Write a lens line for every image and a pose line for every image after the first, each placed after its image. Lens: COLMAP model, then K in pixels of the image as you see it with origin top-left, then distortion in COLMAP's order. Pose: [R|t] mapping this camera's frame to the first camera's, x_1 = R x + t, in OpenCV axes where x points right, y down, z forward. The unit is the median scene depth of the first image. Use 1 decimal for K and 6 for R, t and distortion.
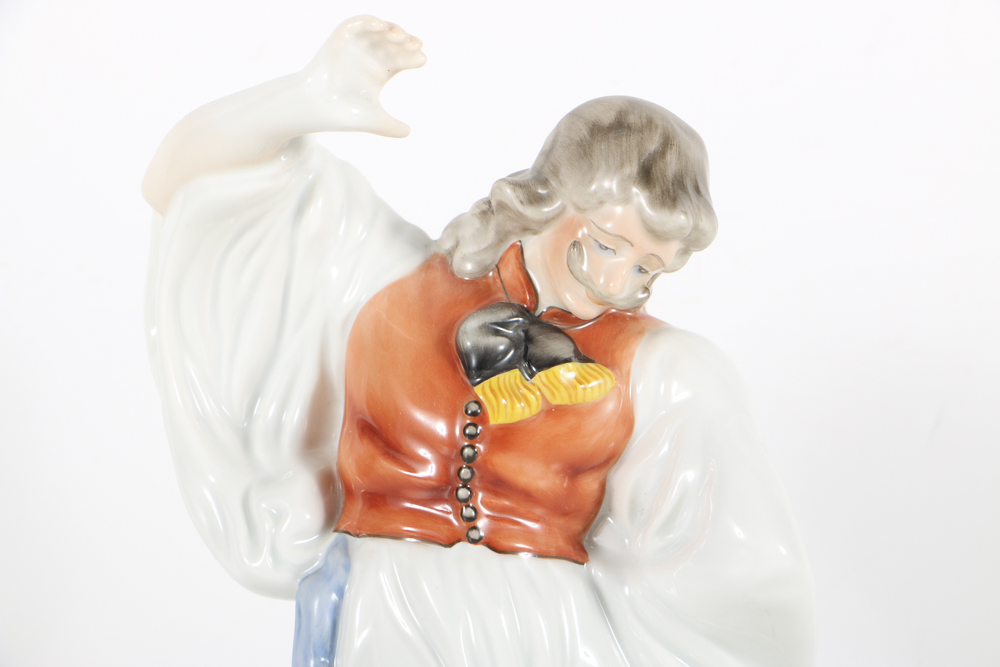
lens RADIAL K [[3622.7, 0, 538.7], [0, 3622.7, 333.3], [0, 0, 1]] dist [0.521843, 0.000000]
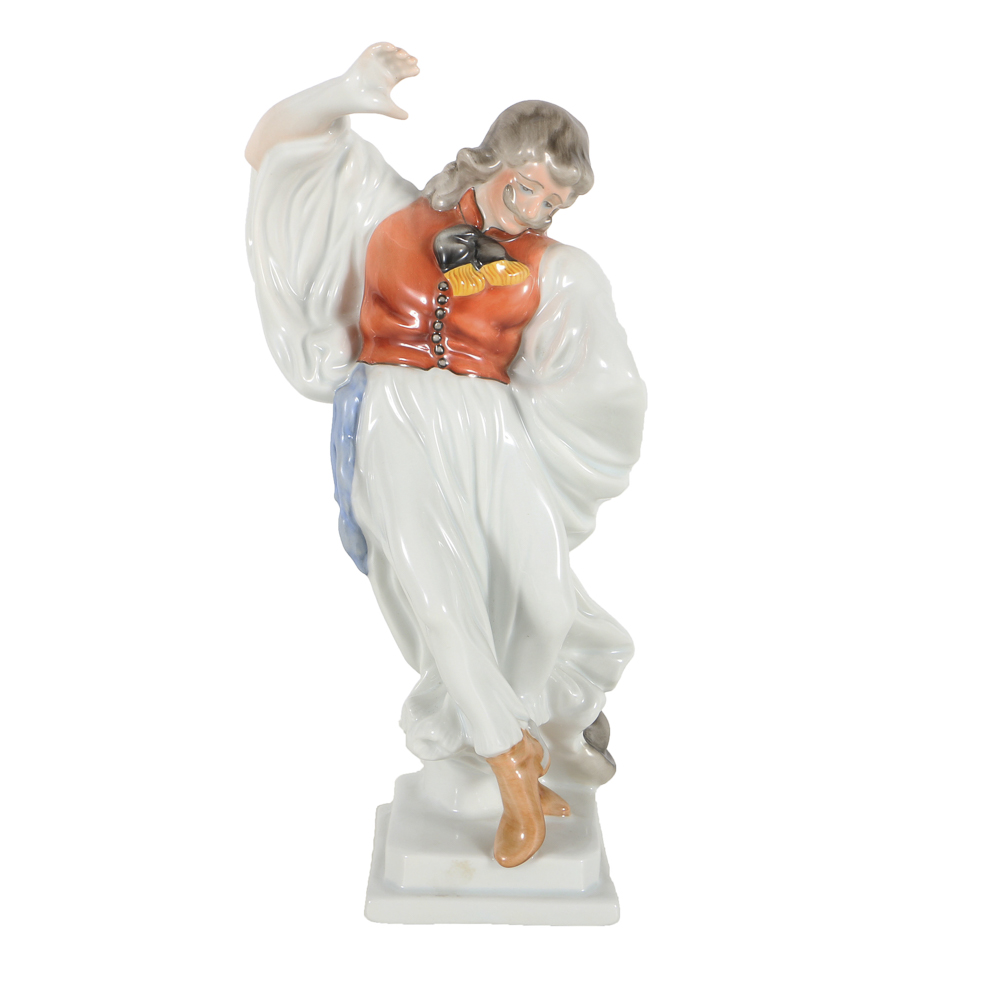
lens RADIAL K [[1357.9, 0, 506.4], [0, 1357.9, 507.1], [0, 0, 1]] dist [-0.025667, 0.000000]
pose [[0.997581, 0.021795, 0.066006, -0.027811], [-0.026164, 0.997472, 0.066069, 0.078721], [-0.064400, -0.067636, 0.995629, 0.376303]]
